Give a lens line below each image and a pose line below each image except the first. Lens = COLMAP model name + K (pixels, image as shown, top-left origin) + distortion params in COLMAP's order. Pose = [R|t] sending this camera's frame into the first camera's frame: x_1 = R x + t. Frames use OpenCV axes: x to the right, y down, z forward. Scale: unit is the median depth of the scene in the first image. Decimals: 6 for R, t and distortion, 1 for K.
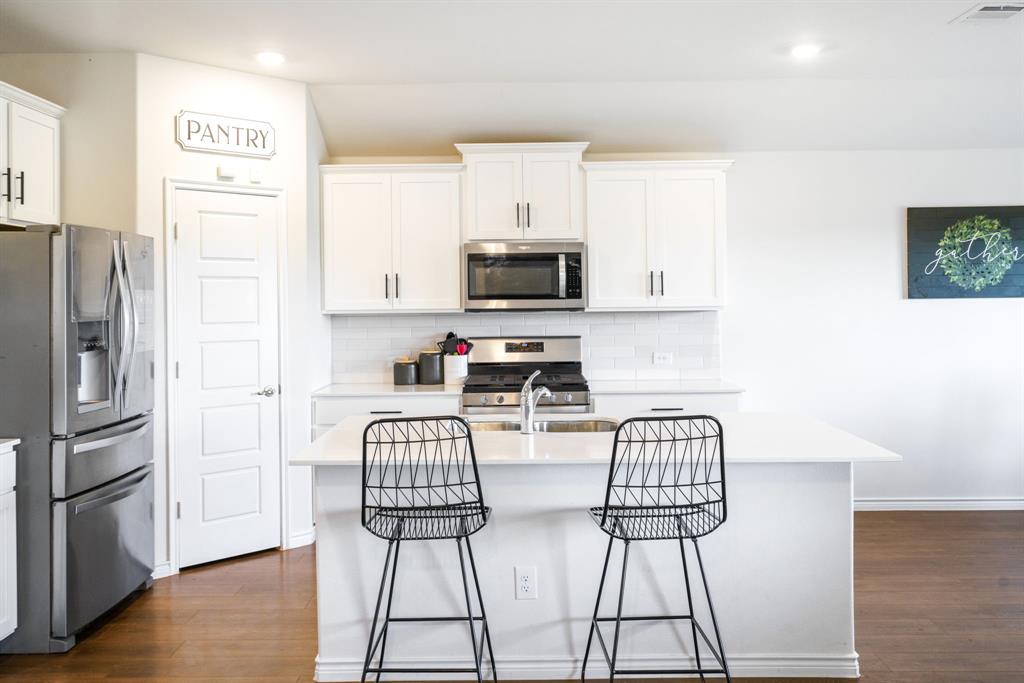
lens RADIAL K [[883.6, 0, 512.1], [0, 883.6, 284.3], [0, 0, 1]] dist [-0.000329, -0.000541]
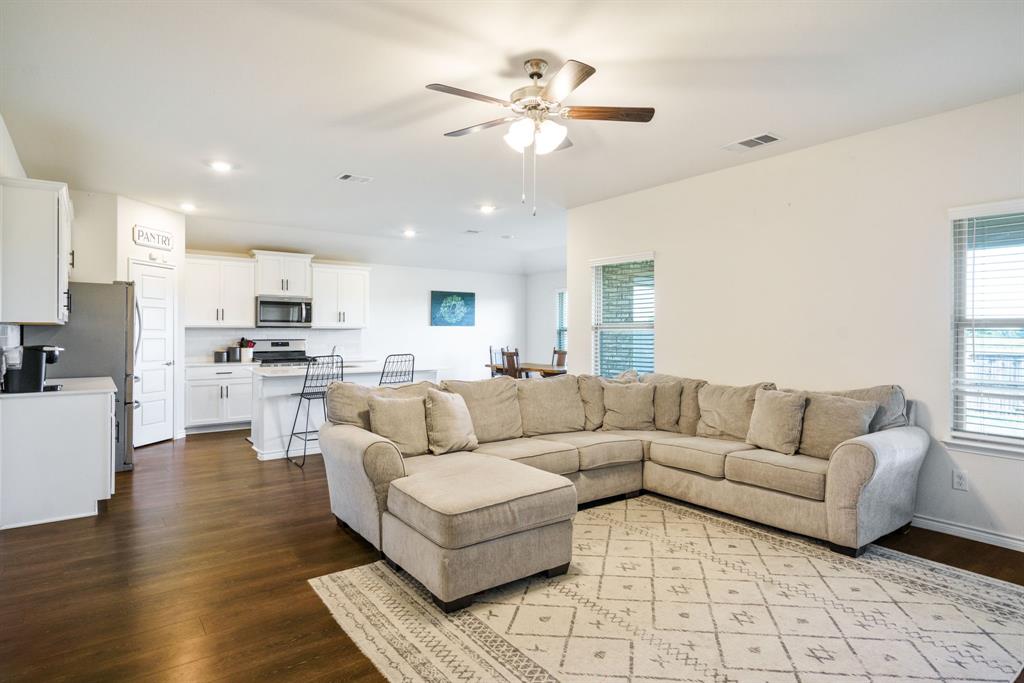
lens RADIAL K [[555.9, 0, 510.3], [0, 555.9, 337.6], [0, 0, 1]] dist [-0.002139, -0.000506]
pose [[0.787591, 0.005859, 0.616170, -0.400871], [-0.019322, 0.999698, 0.015192, 0.023269], [-0.615895, -0.023870, 0.787467, -0.461421]]
